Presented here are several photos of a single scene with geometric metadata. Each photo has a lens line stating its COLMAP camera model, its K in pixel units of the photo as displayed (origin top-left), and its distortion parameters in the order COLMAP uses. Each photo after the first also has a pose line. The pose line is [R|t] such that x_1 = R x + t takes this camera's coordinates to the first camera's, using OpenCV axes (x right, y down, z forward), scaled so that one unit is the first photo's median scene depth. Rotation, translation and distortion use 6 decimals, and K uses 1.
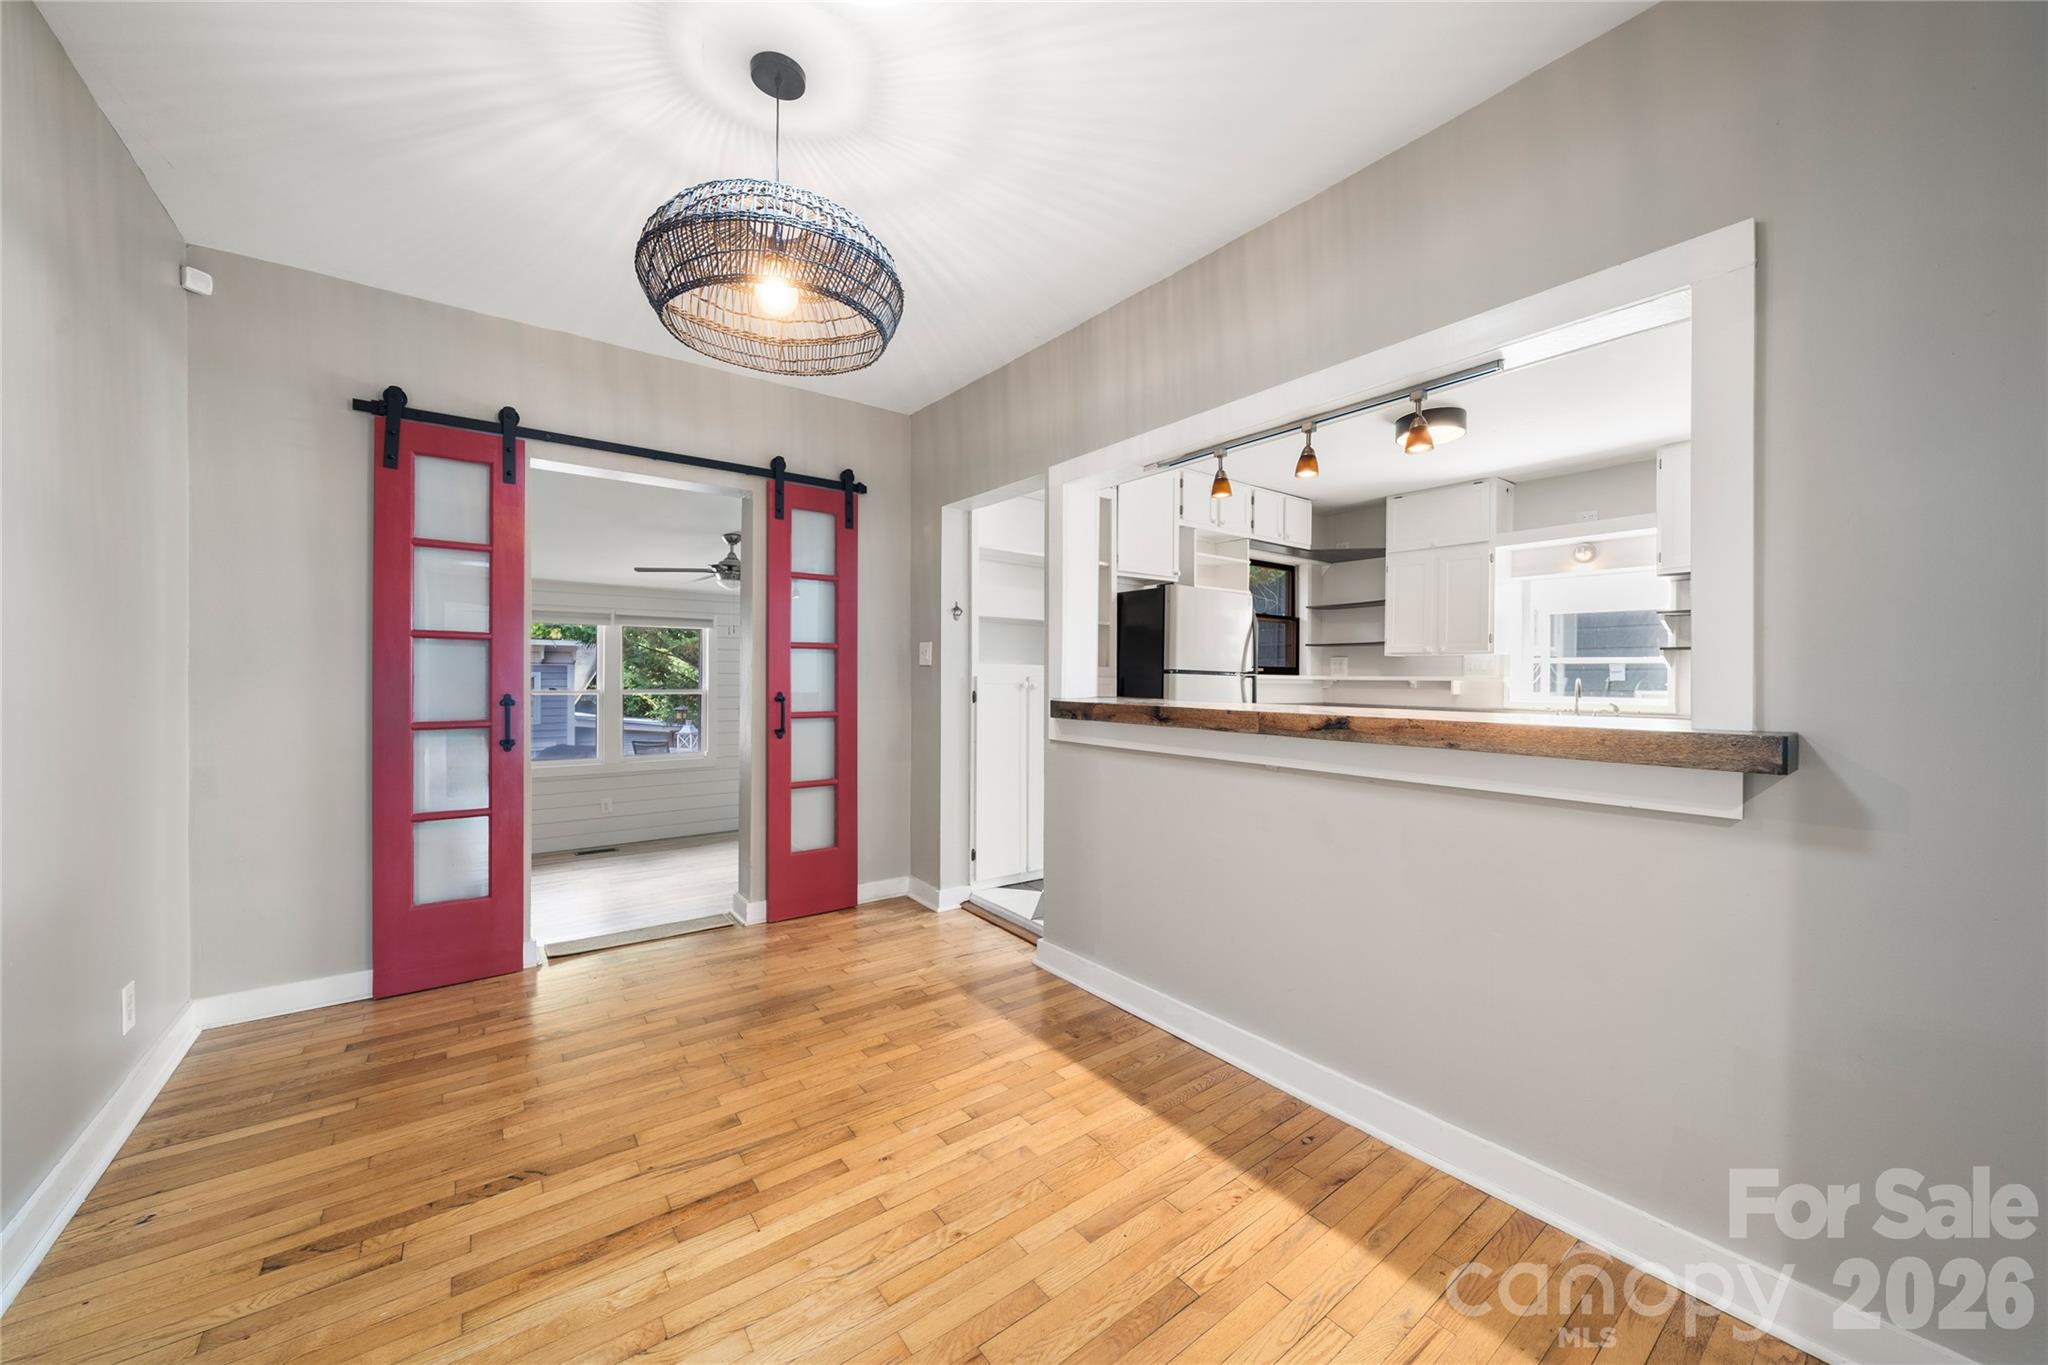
lens RADIAL K [[778.7, 0, 1018.0], [0, 778.7, 676.1], [0, 0, 1]] dist [0.003860, -0.000333]
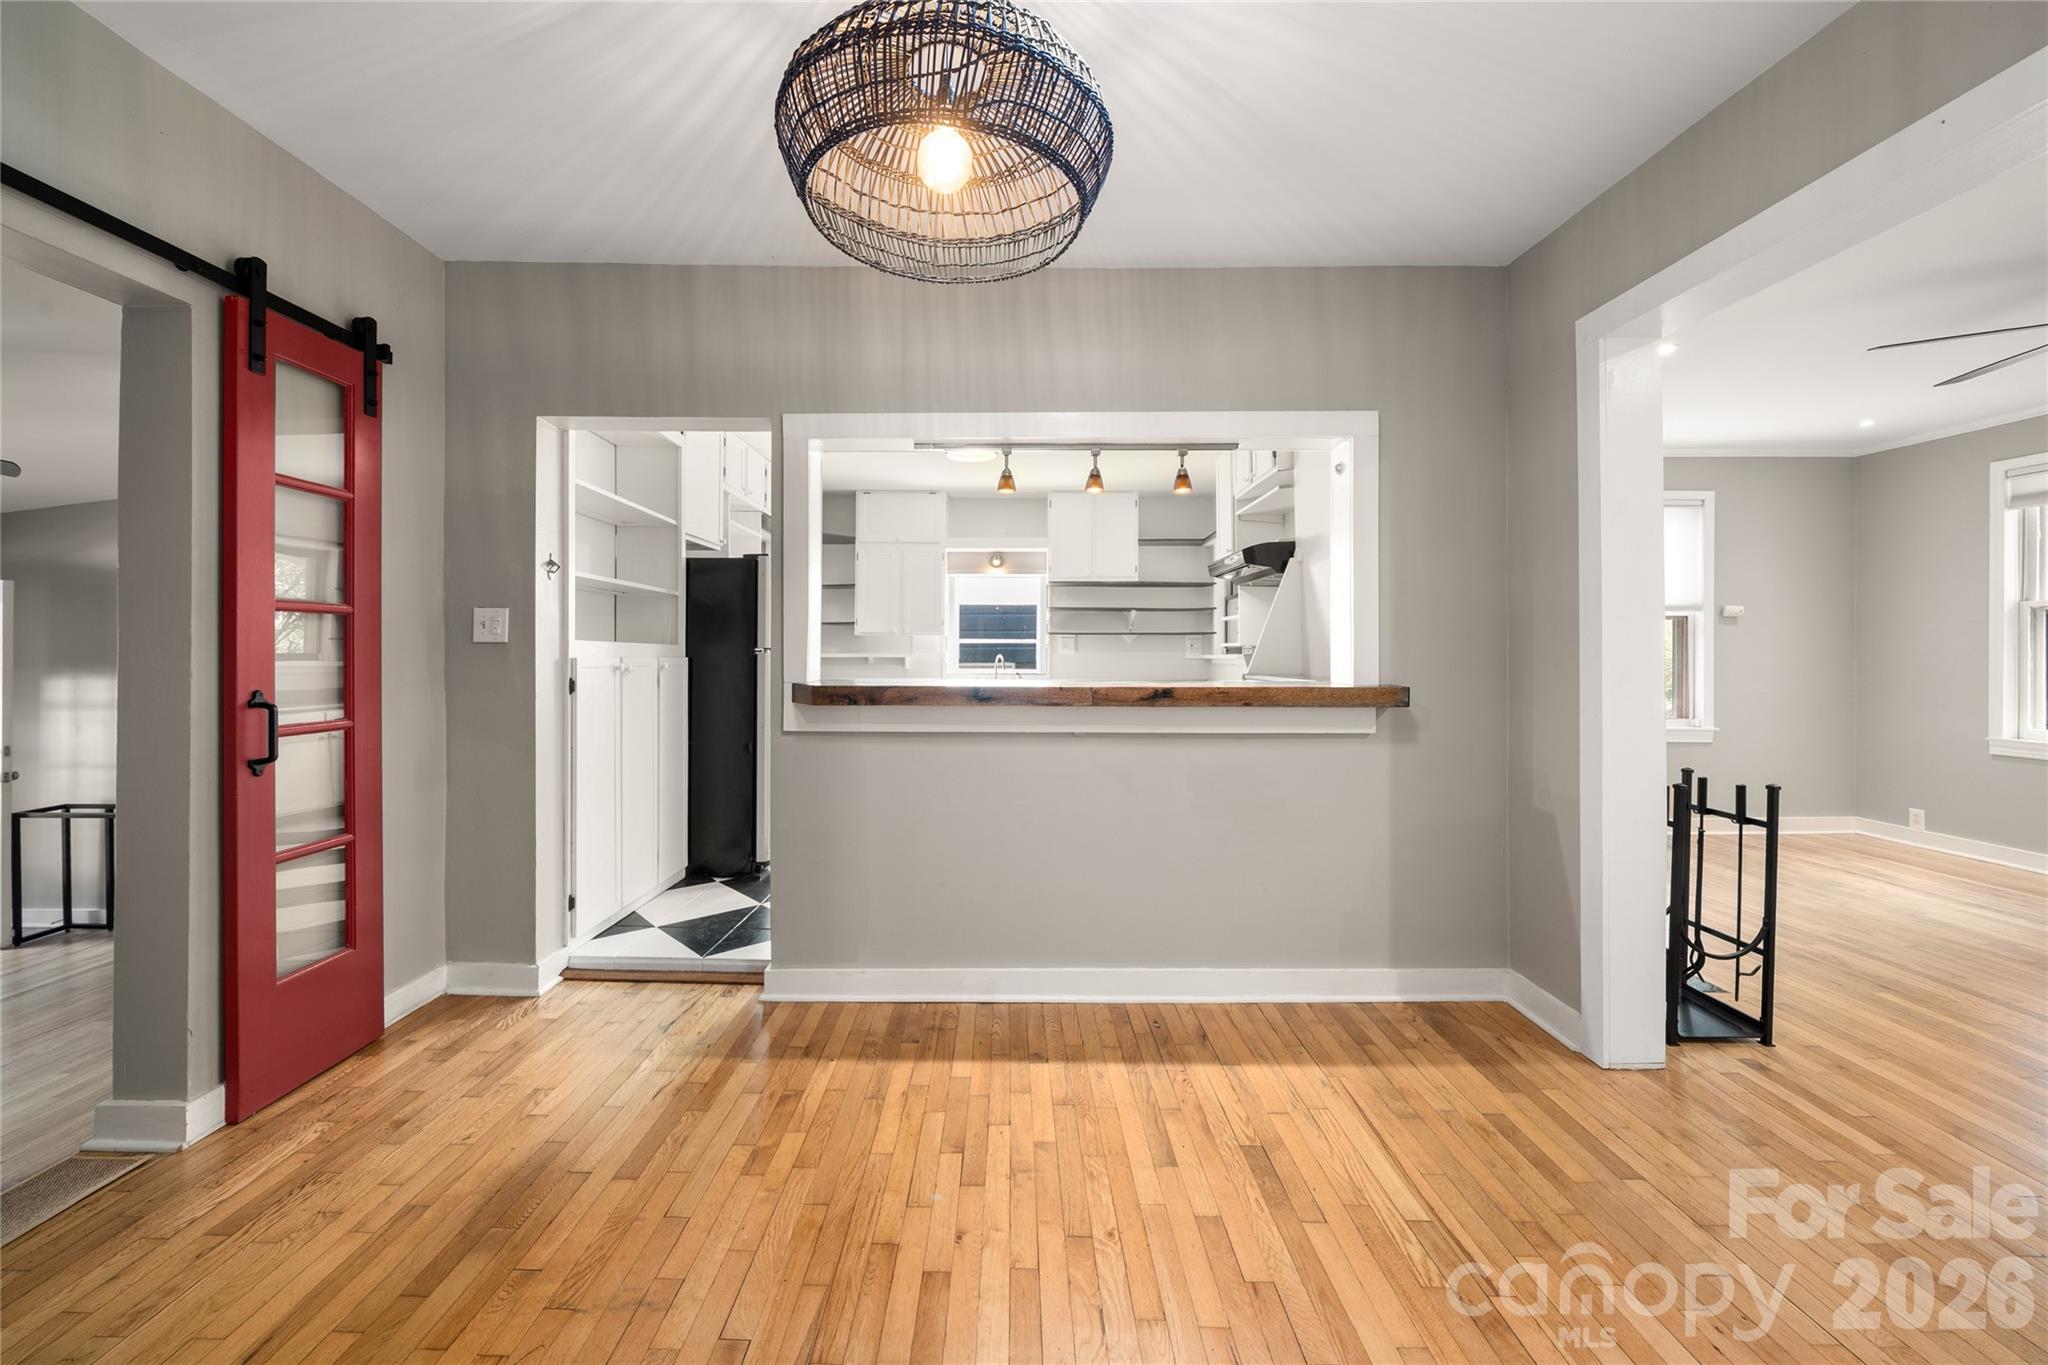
lens RADIAL K [[778.7, 0, 1041.2], [0, 778.7, 649.2], [0, 0, 1]] dist [0.003860, -0.000333]
pose [[0.579156, -0.000900, 0.815216, -0.409210], [0.002181, 0.999998, -0.000445, -0.006664], [-0.815214, 0.002036, 0.579156, 0.224529]]
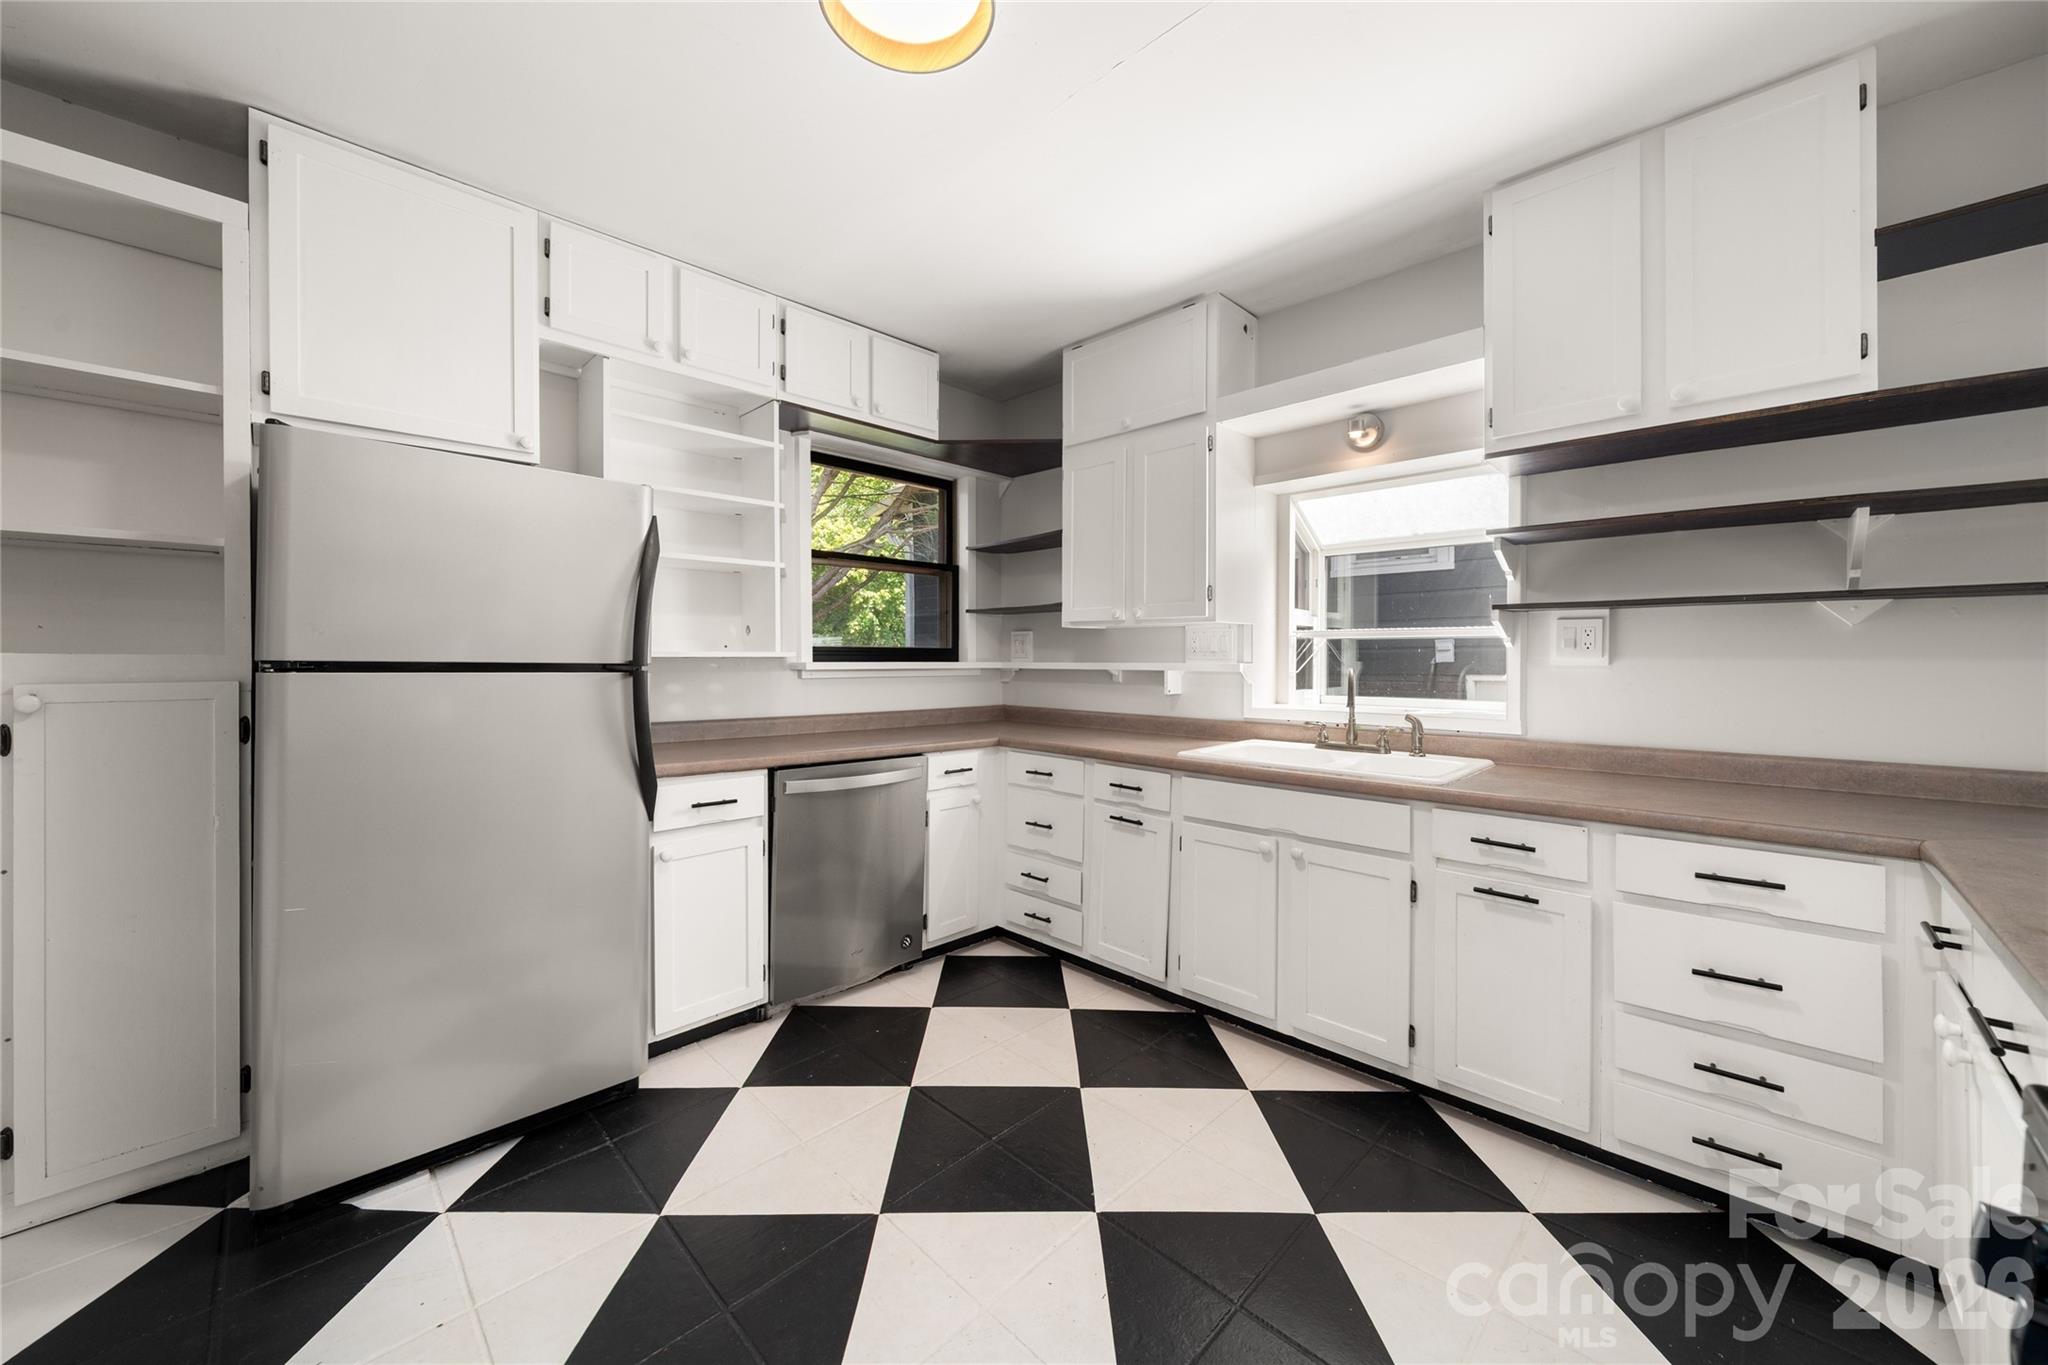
lens RADIAL K [[778.7, 0, 1020.1], [0, 778.7, 662.2], [0, 0, 1]] dist [0.003860, -0.000333]
pose [[0.991205, -0.010595, 0.131910, 0.547123], [0.009548, 0.999918, 0.008574, -0.008384], [-0.131990, -0.007239, 0.991225, 0.653672]]
